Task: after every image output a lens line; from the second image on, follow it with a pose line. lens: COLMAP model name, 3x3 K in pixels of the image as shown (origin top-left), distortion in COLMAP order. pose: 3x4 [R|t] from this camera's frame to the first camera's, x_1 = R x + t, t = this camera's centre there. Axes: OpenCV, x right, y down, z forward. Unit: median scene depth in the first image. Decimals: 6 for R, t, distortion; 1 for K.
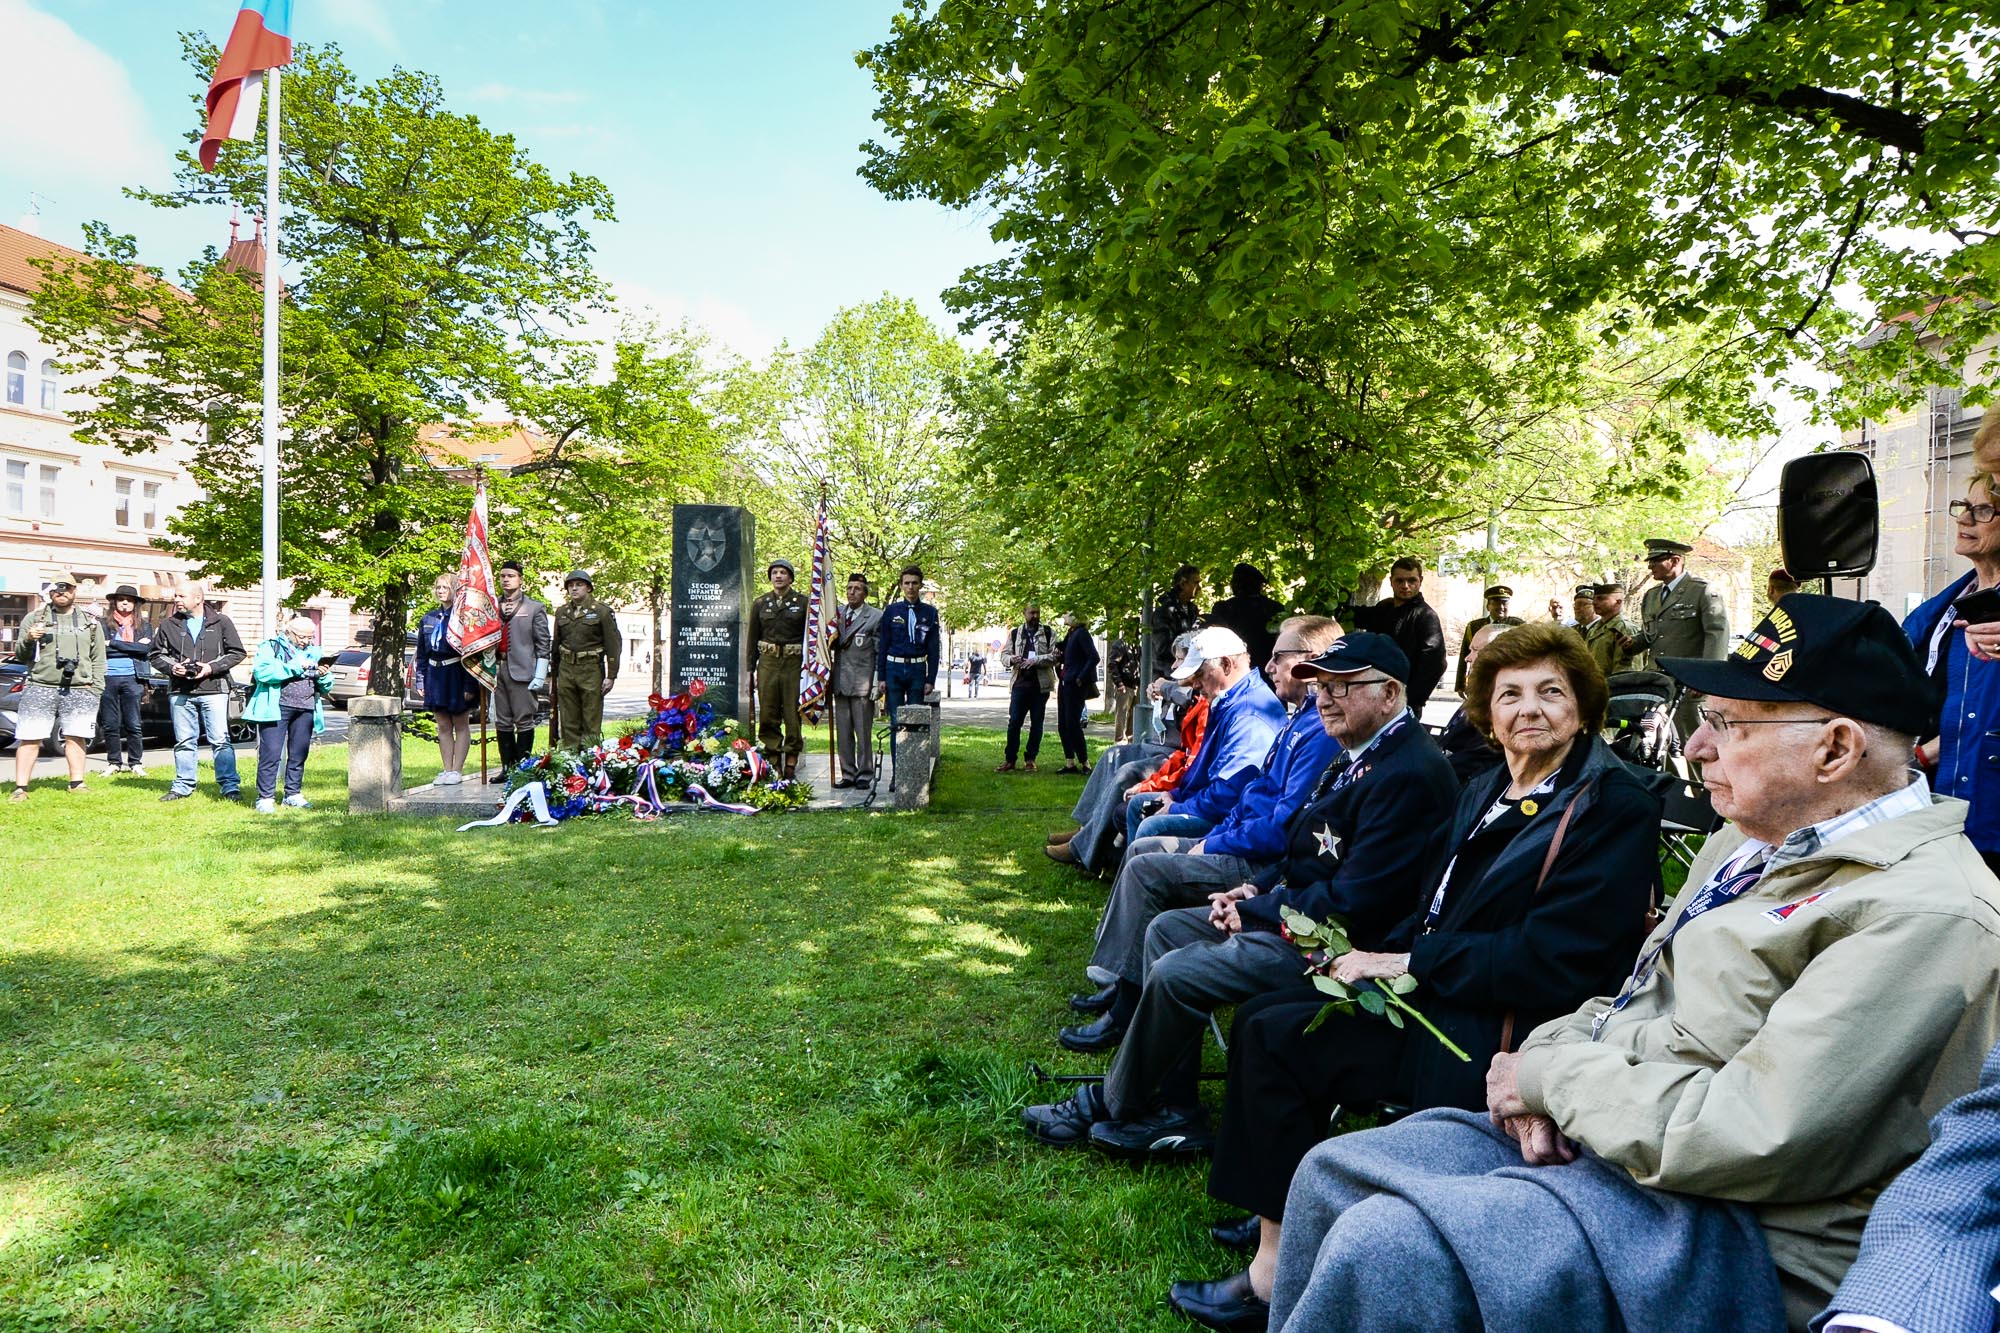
lens RADIAL K [[970.4, 0, 1000.0], [0, 970.4, 666.5], [0, 0, 1]] dist [0.002794, 0.000281]
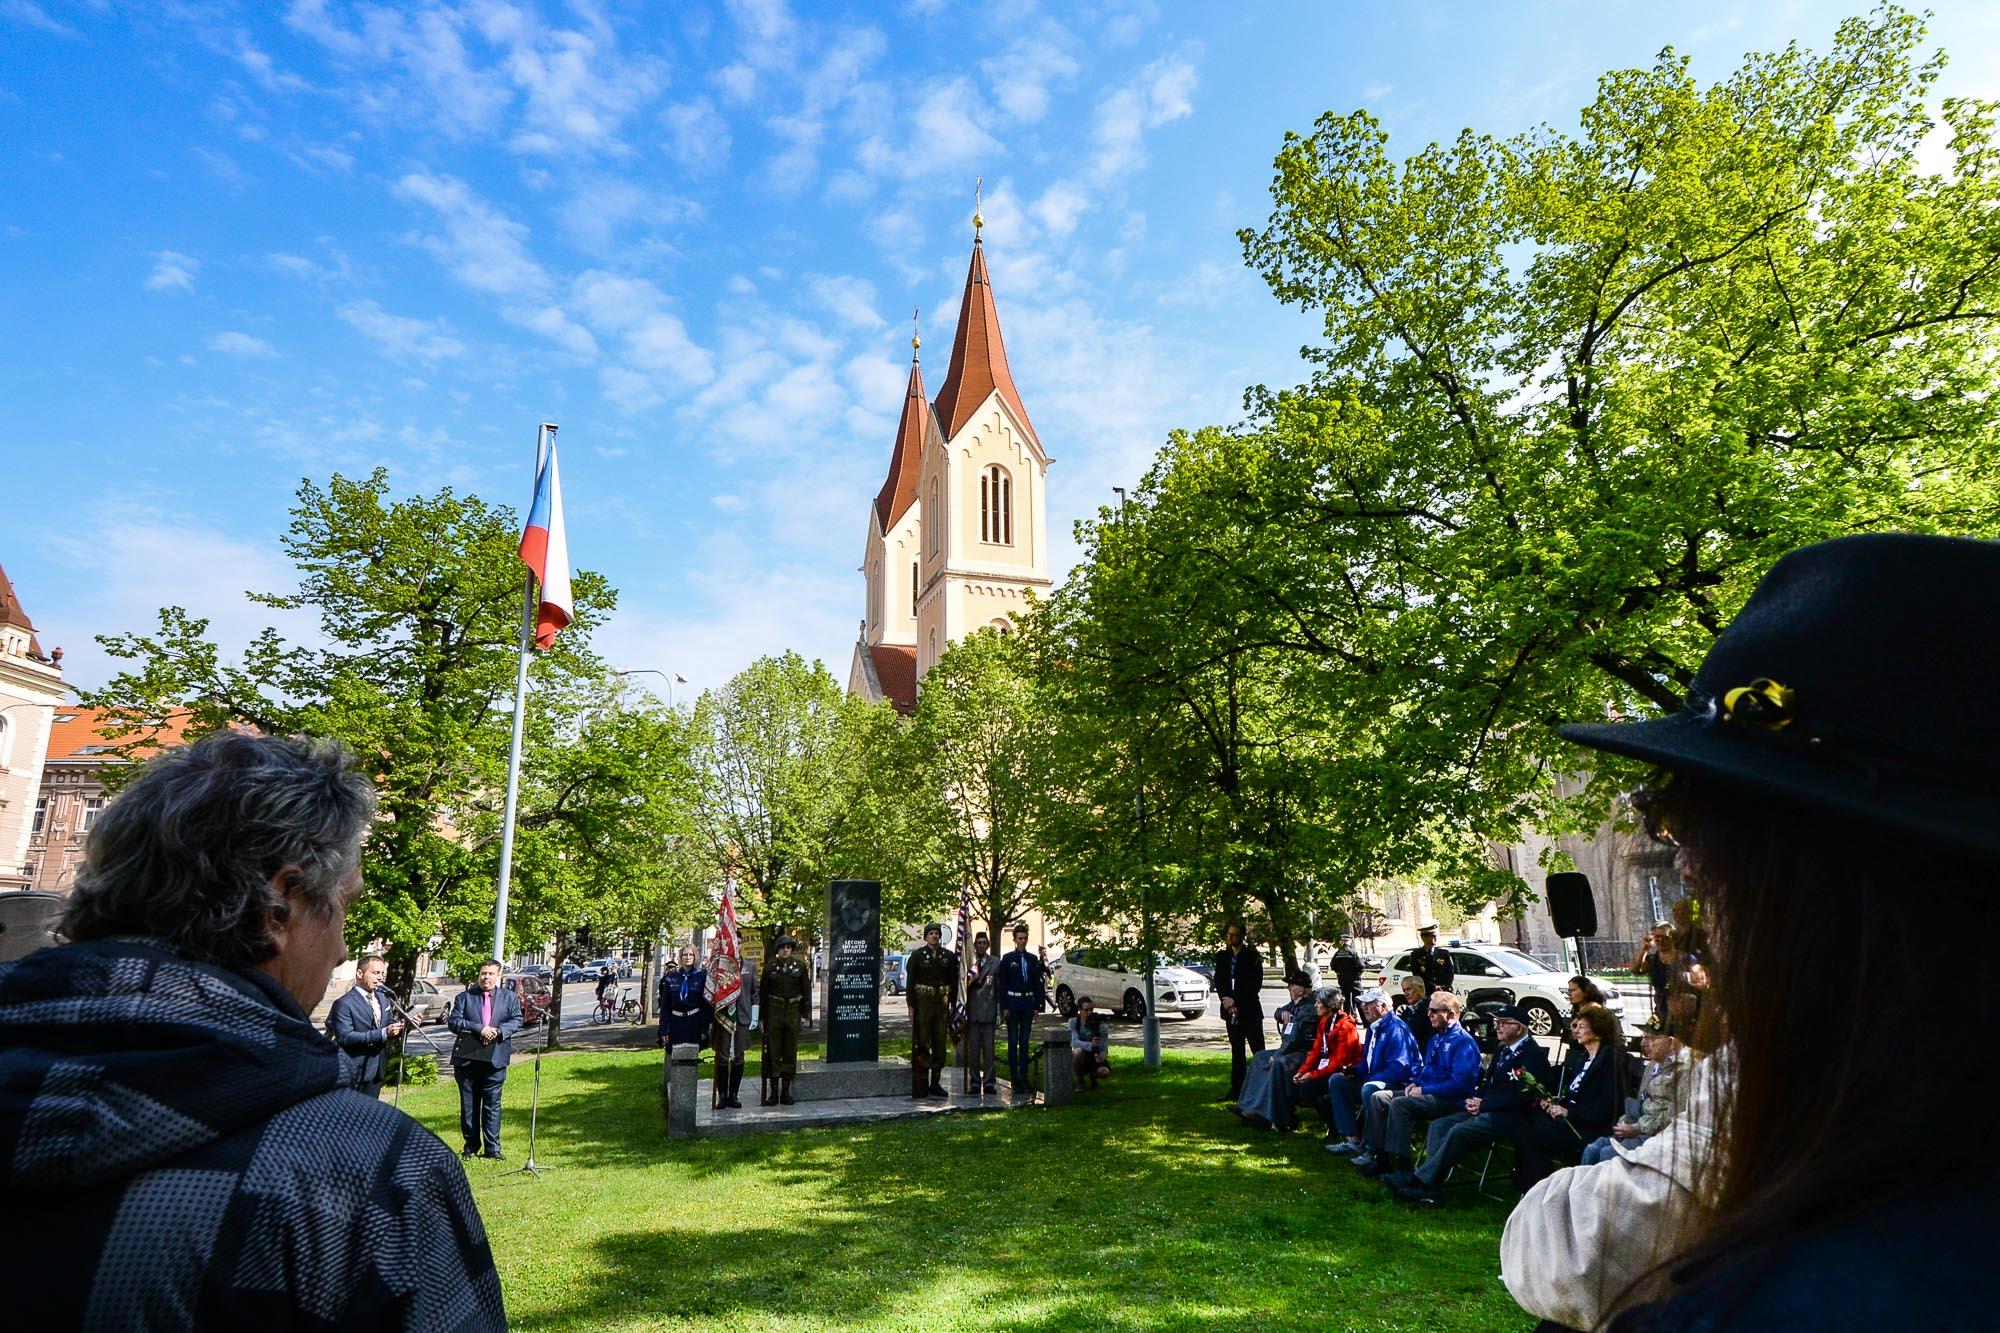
lens RADIAL K [[970.4, 0, 1000.0], [0, 970.4, 666.5], [0, 0, 1]] dist [0.002794, 0.000281]
pose [[0.964870, 0.036534, 0.260174, -0.511373], [0.039727, 0.958610, -0.281938, -0.065999], [-0.259705, 0.282370, 0.923483, -0.442635]]
